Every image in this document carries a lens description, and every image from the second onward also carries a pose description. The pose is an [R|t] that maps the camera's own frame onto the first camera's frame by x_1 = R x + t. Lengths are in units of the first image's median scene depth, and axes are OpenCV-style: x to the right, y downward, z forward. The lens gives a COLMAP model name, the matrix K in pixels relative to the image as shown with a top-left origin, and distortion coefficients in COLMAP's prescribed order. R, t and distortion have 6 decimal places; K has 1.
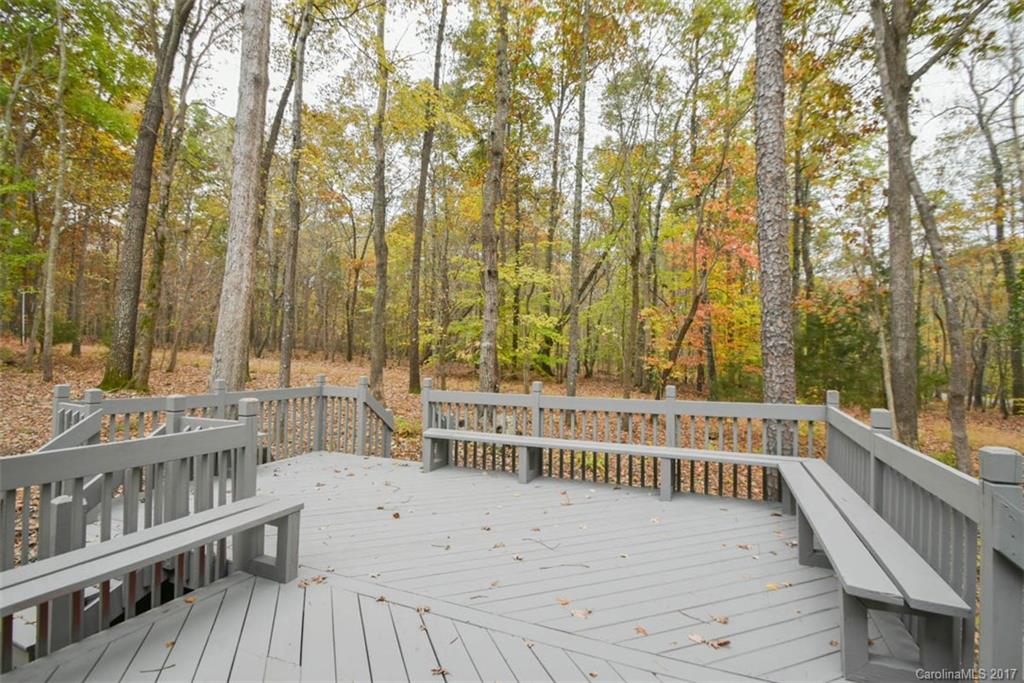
lens RADIAL K [[484.8, 0, 512.0], [0, 484.8, 341.5], [0, 0, 1]] dist [0.001066, 0.000055]
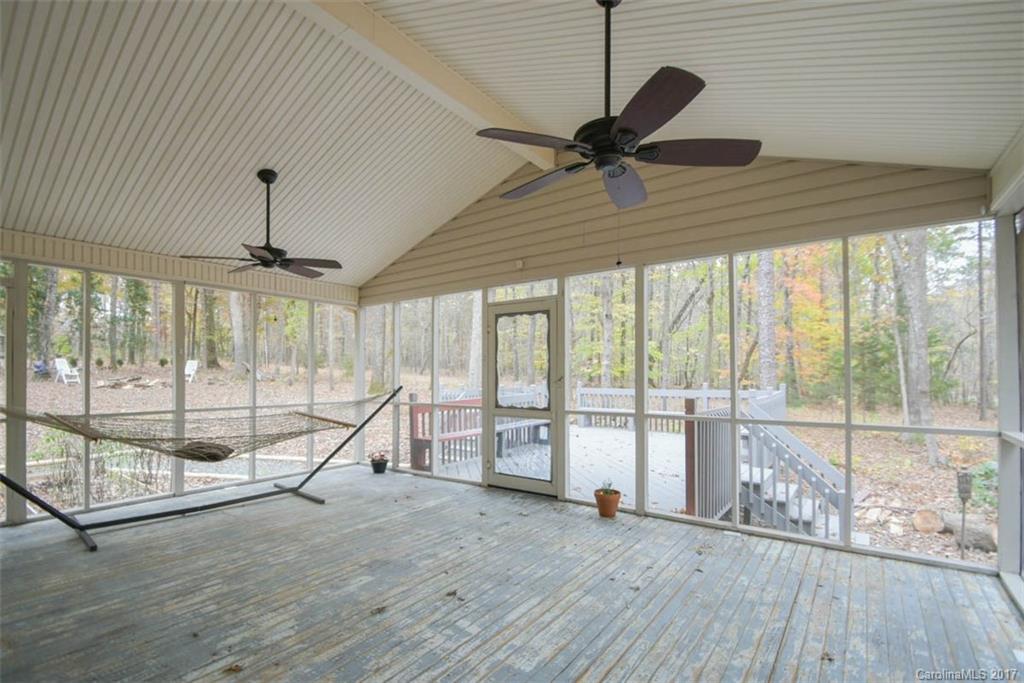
lens RADIAL K [[518.3, 0, 514.6], [0, 518.3, 363.9], [0, 0, 1]] dist [-0.000747, -0.000073]
pose [[0.981295, -0.015643, -0.191874, -0.018541], [0.018007, 0.999782, 0.010580, -0.012365], [0.191666, -0.013837, 0.981363, -0.621162]]
